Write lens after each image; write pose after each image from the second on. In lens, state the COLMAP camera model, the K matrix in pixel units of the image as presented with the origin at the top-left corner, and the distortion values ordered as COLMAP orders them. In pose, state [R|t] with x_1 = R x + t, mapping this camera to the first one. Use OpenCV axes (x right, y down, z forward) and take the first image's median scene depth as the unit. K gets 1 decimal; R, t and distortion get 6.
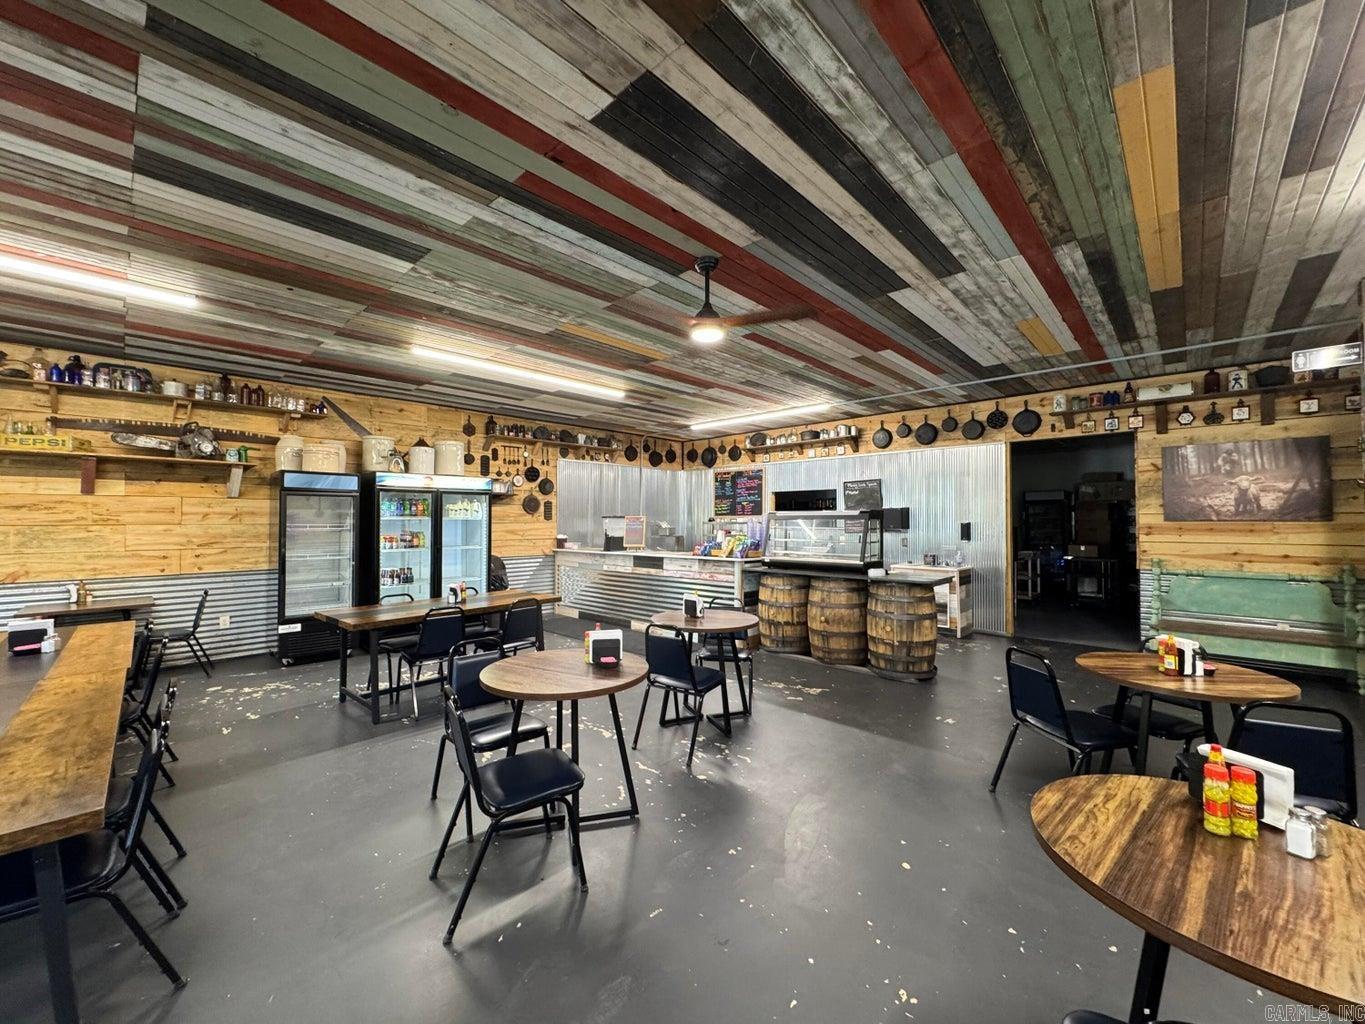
lens RADIAL K [[544.1, 0, 680.1], [0, 544.1, 511.1], [0, 0, 1]] dist [-0.002717, 0.000261]
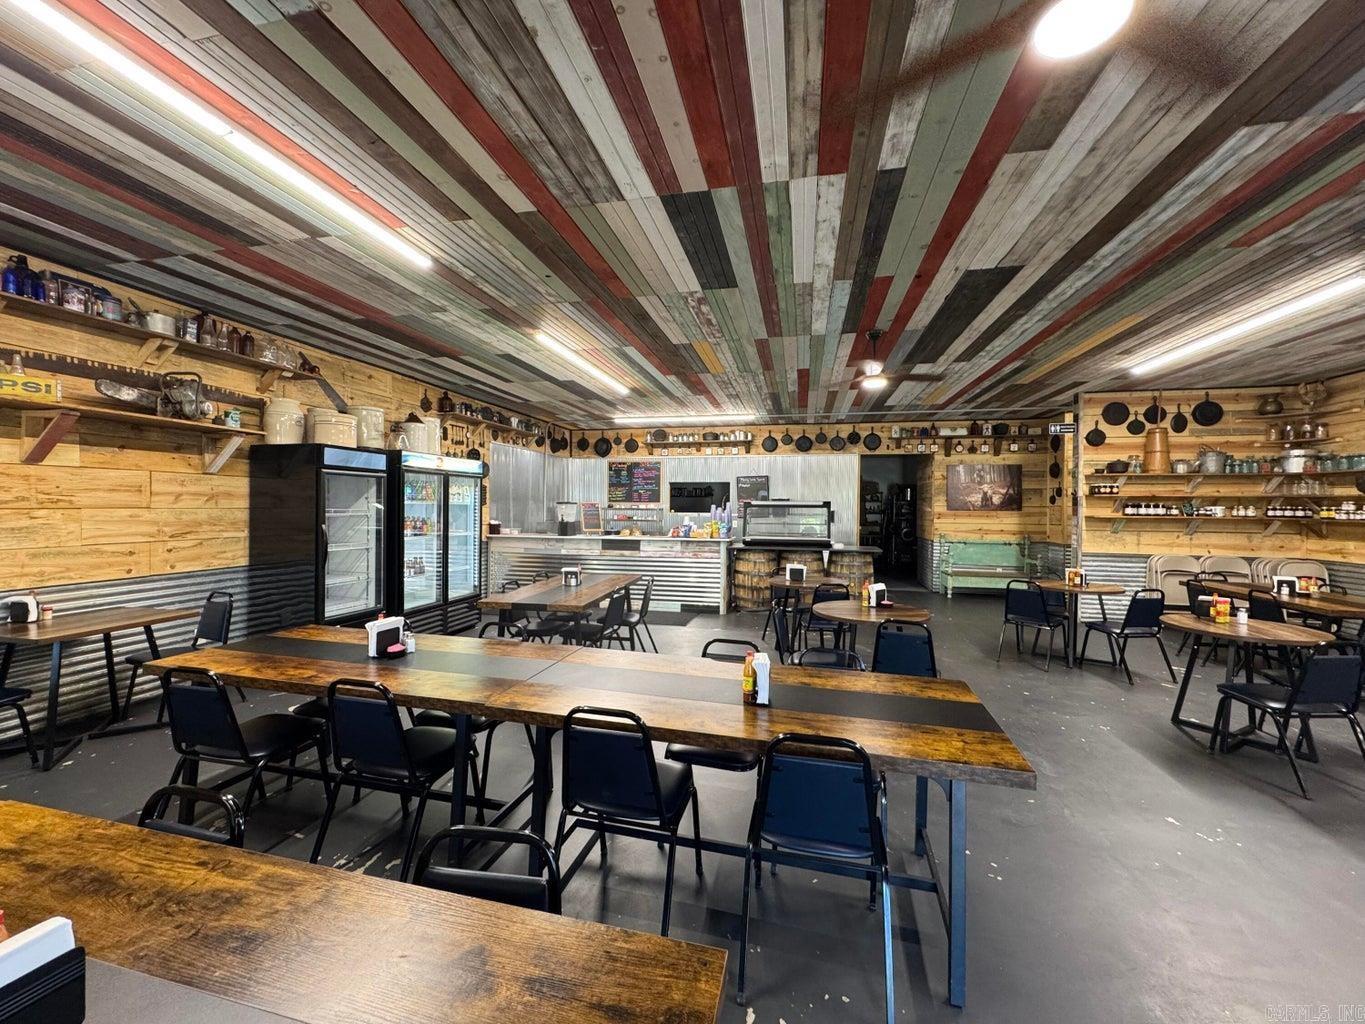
lens RADIAL K [[544.1, 0, 680.1], [0, 544.1, 511.1], [0, 0, 1]] dist [-0.002717, 0.000261]
pose [[0.860618, 0.004463, 0.509232, -0.642096], [-0.018743, 0.999562, 0.022915, -0.001749], [-0.508907, -0.029266, 0.860324, -0.000178]]
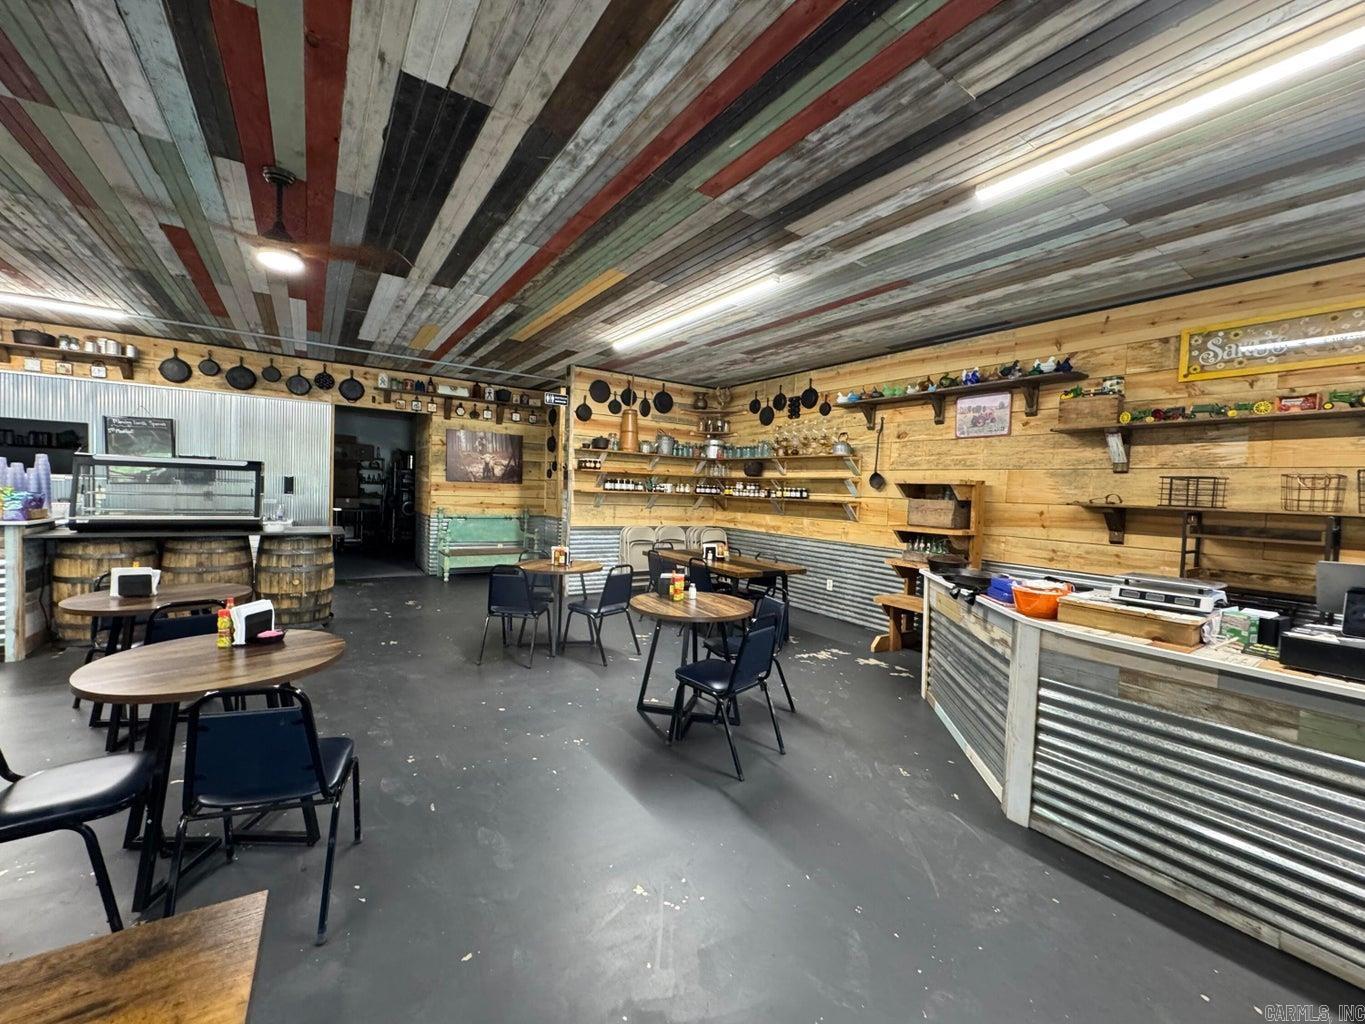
lens RADIAL K [[544.1, 0, 680.1], [0, 544.1, 511.1], [0, 0, 1]] dist [-0.002717, 0.000261]
pose [[0.215000, -0.028409, 0.976201, -0.380196], [-0.056241, 0.997558, 0.041417, 0.003515], [-0.974993, -0.063807, 0.212877, 0.090479]]
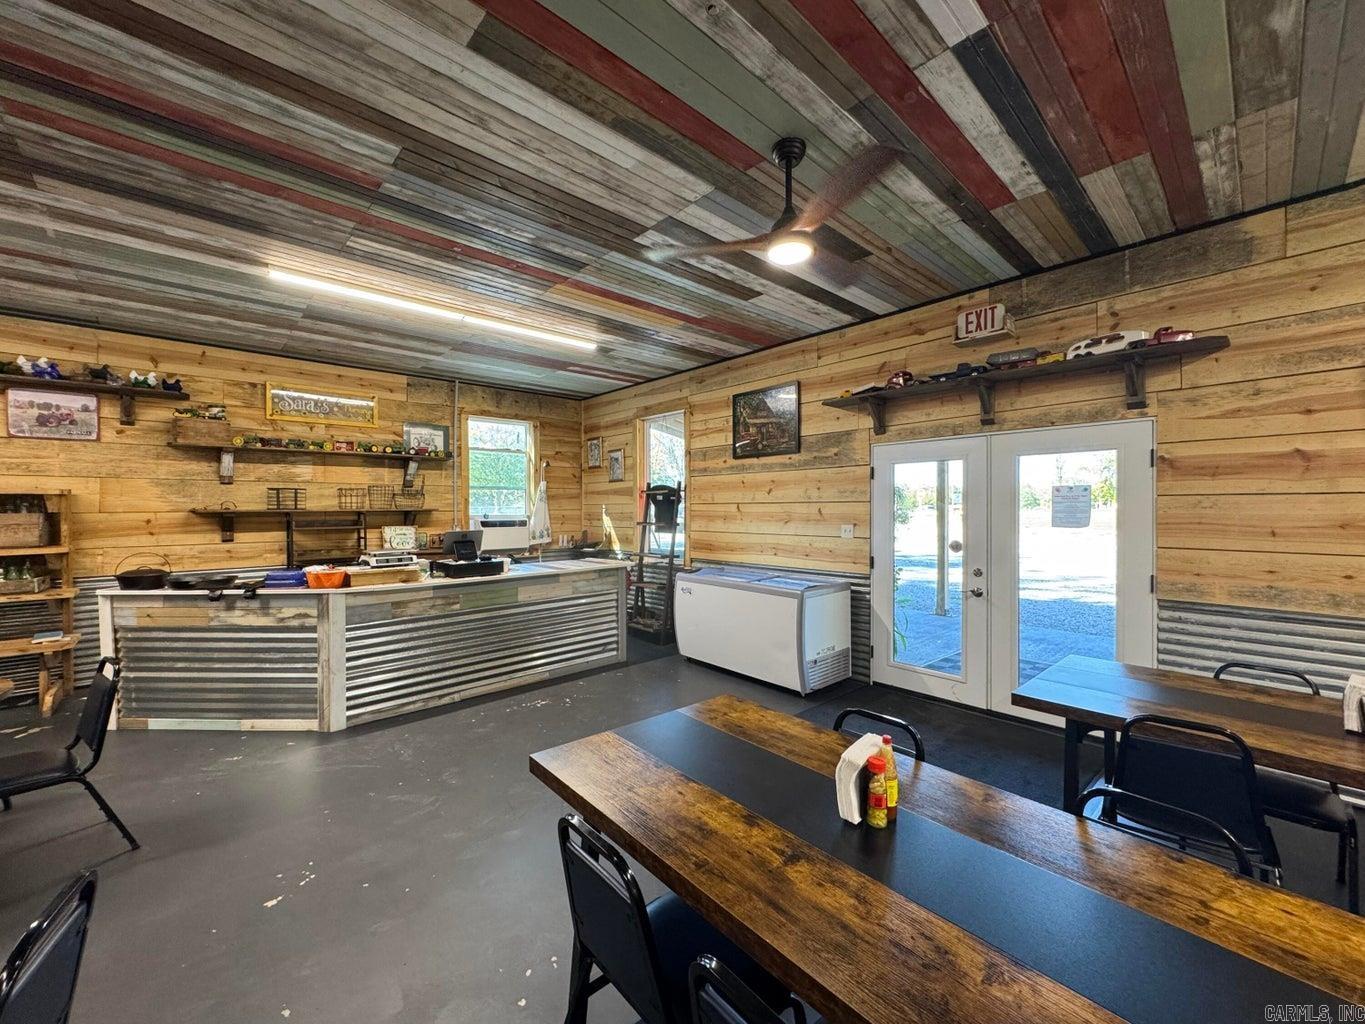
lens RADIAL K [[544.1, 0, 680.1], [0, 544.1, 511.1], [0, 0, 1]] dist [-0.002717, 0.000261]
pose [[-0.997573, 0.005956, 0.069378, -0.349178], [0.005253, 0.999933, -0.010317, 0.007235], [-0.069434, -0.009928, -0.997537, 0.512909]]
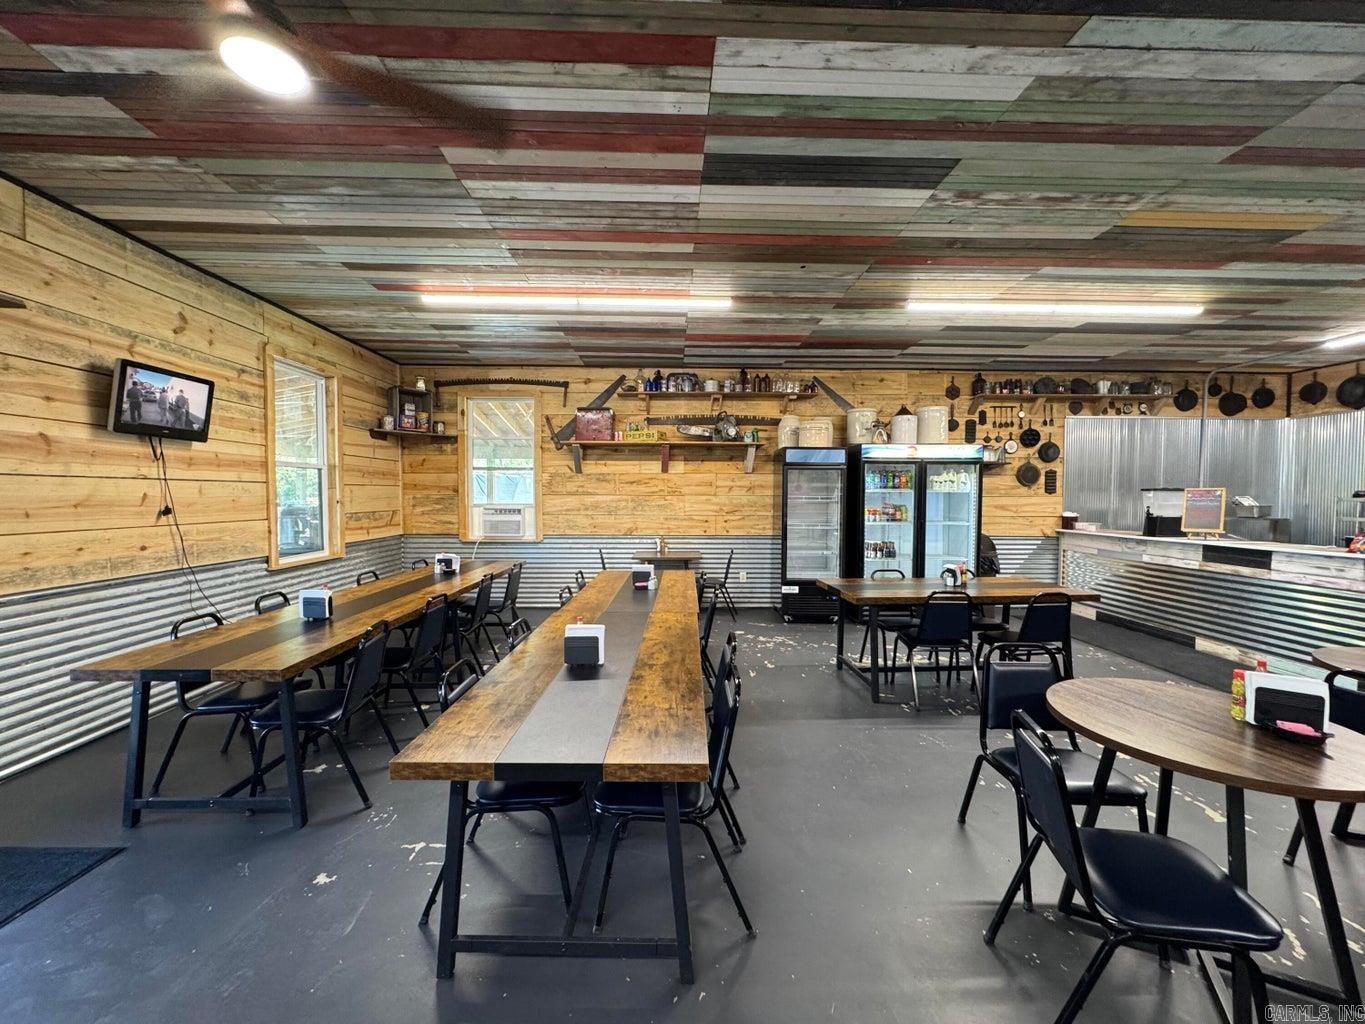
lens RADIAL K [[543.7, 0, 682.5], [0, 543.7, 512.0], [0, 0, 1]] dist [0.000171, -0.000148]
pose [[0.709178, 0.027791, -0.704482, -0.088671], [0.006757, 0.998909, 0.046208, 0.004209], [0.704998, -0.037530, 0.708216, 0.057573]]
